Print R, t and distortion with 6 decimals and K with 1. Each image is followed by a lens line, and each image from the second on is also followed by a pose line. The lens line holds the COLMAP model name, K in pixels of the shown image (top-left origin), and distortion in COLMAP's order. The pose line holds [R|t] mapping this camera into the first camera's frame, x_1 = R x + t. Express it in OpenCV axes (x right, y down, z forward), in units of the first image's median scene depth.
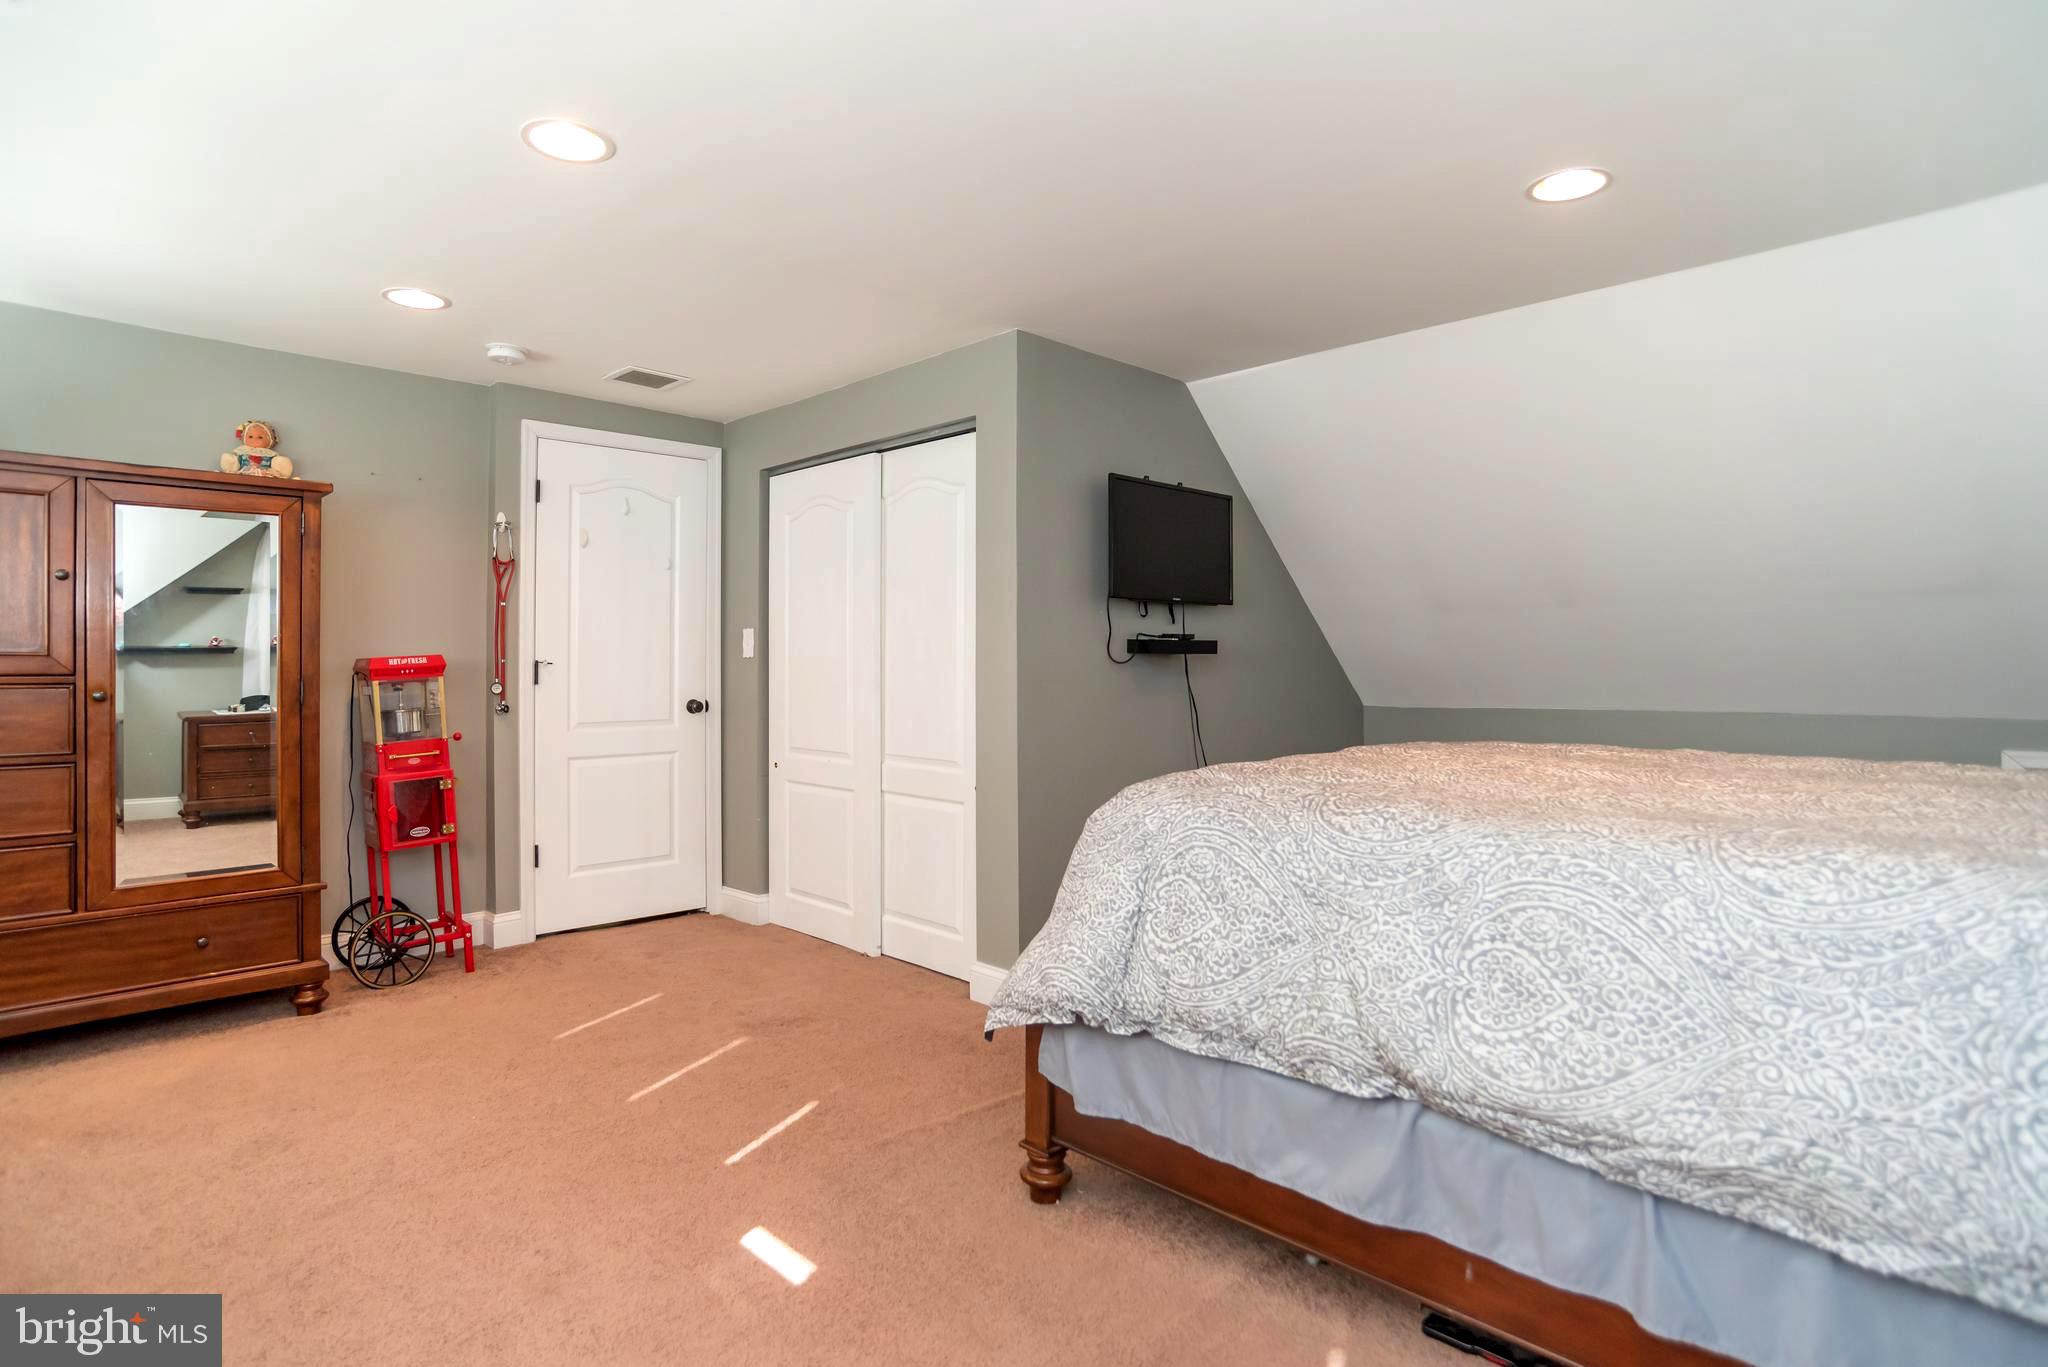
lens RADIAL K [[1045.0, 0, 1017.9], [0, 1045.0, 669.7], [0, 0, 1]] dist [-0.069384, 0.039575]
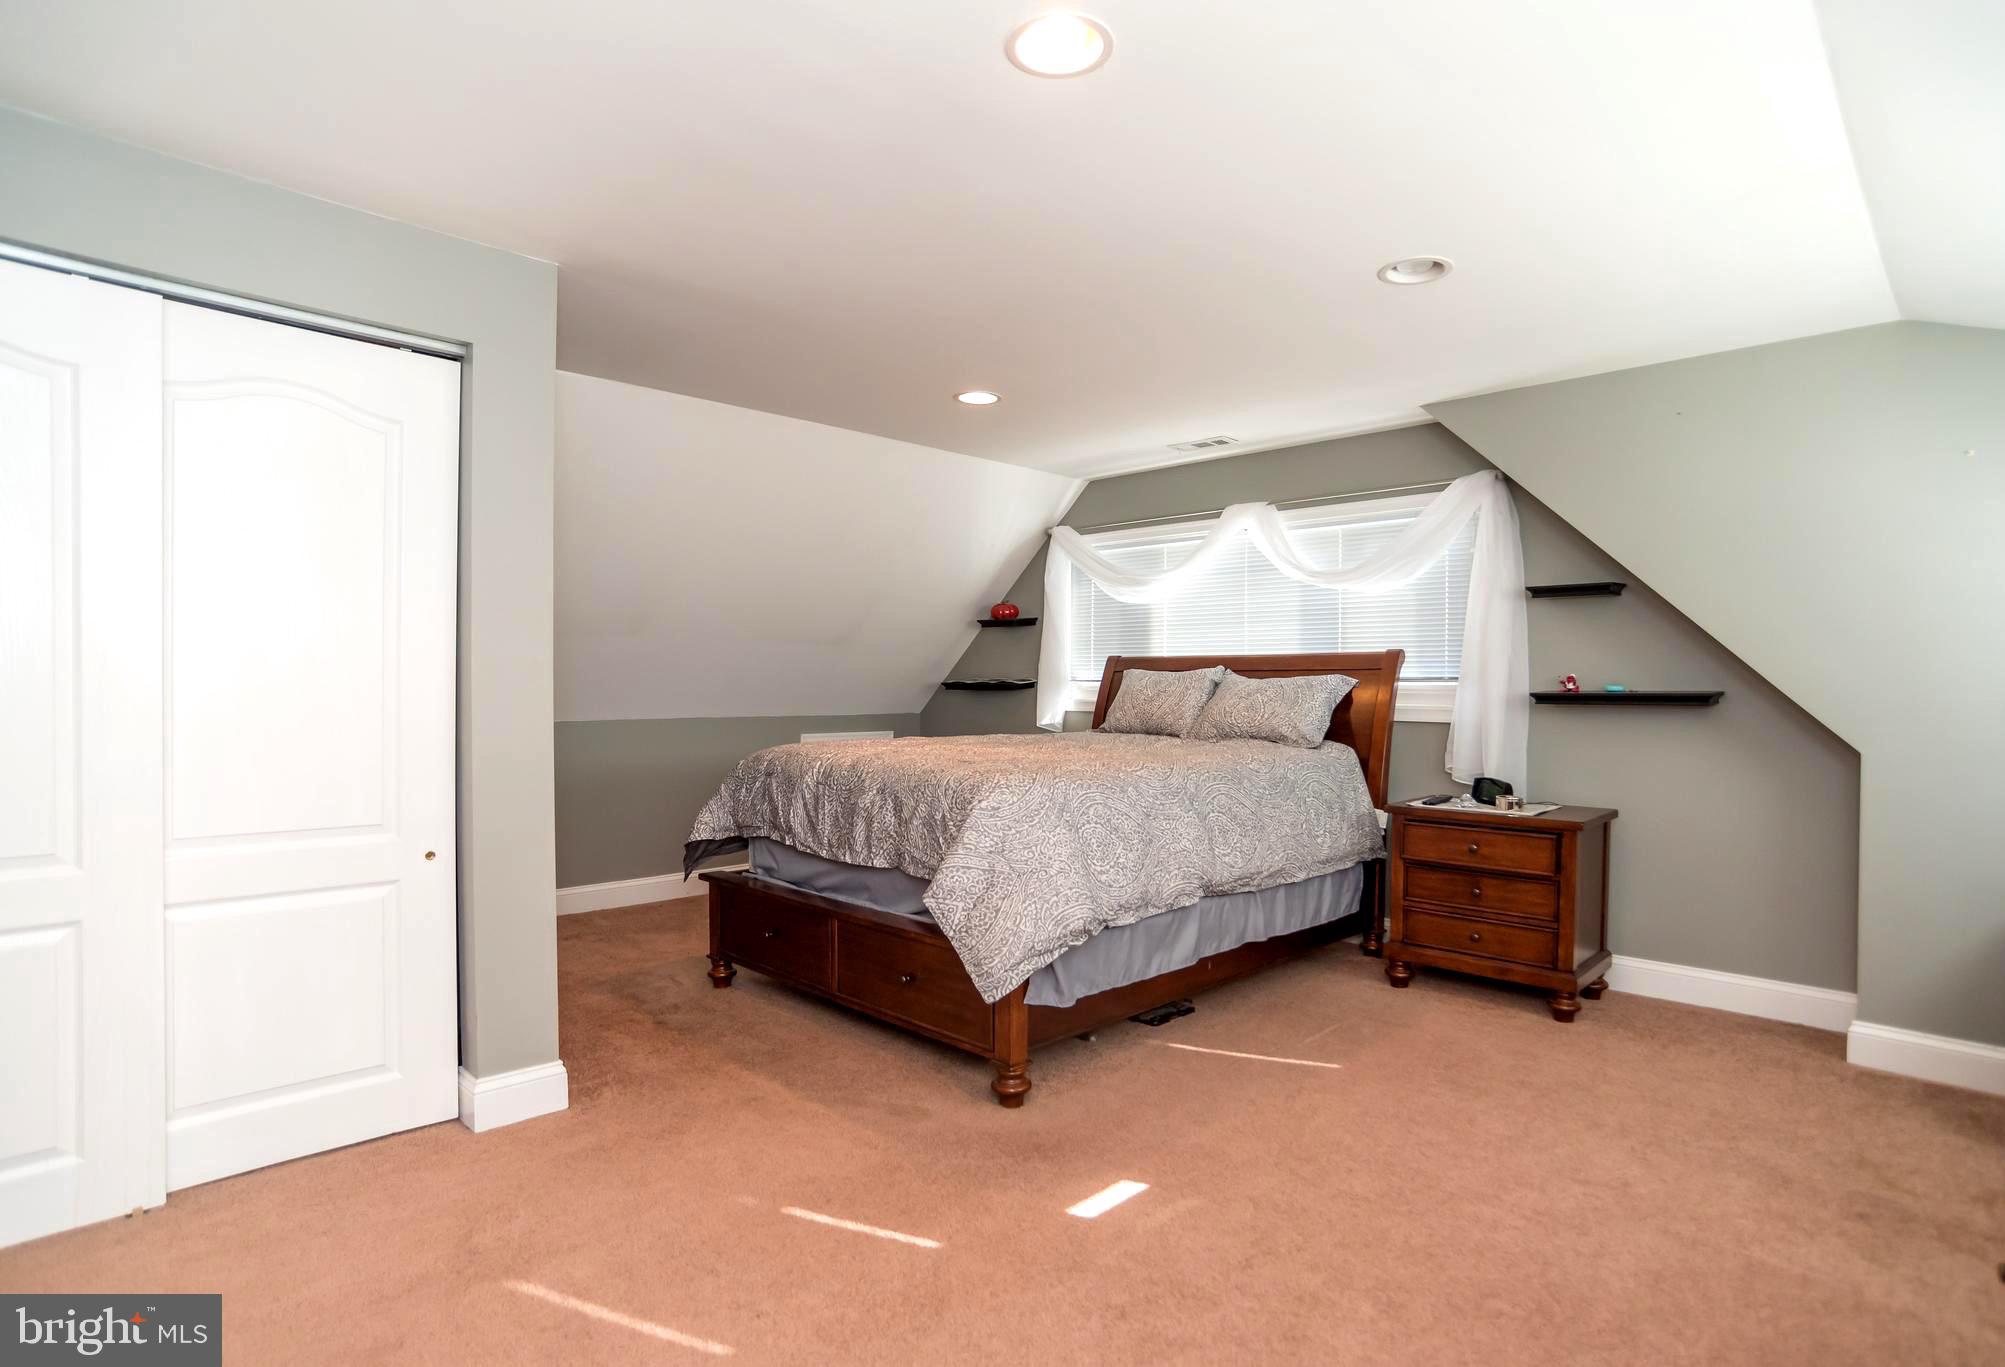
lens RADIAL K [[1093.5, 0, 1002.5], [0, 1093.5, 683.5], [0, 0, 1]] dist [-0.047812, 0.001219]
pose [[-0.039208, -0.003061, 0.999226, -1.508204], [-0.016553, 0.999860, 0.002413, -0.021694], [-0.999094, -0.016445, -0.039253, 1.210602]]
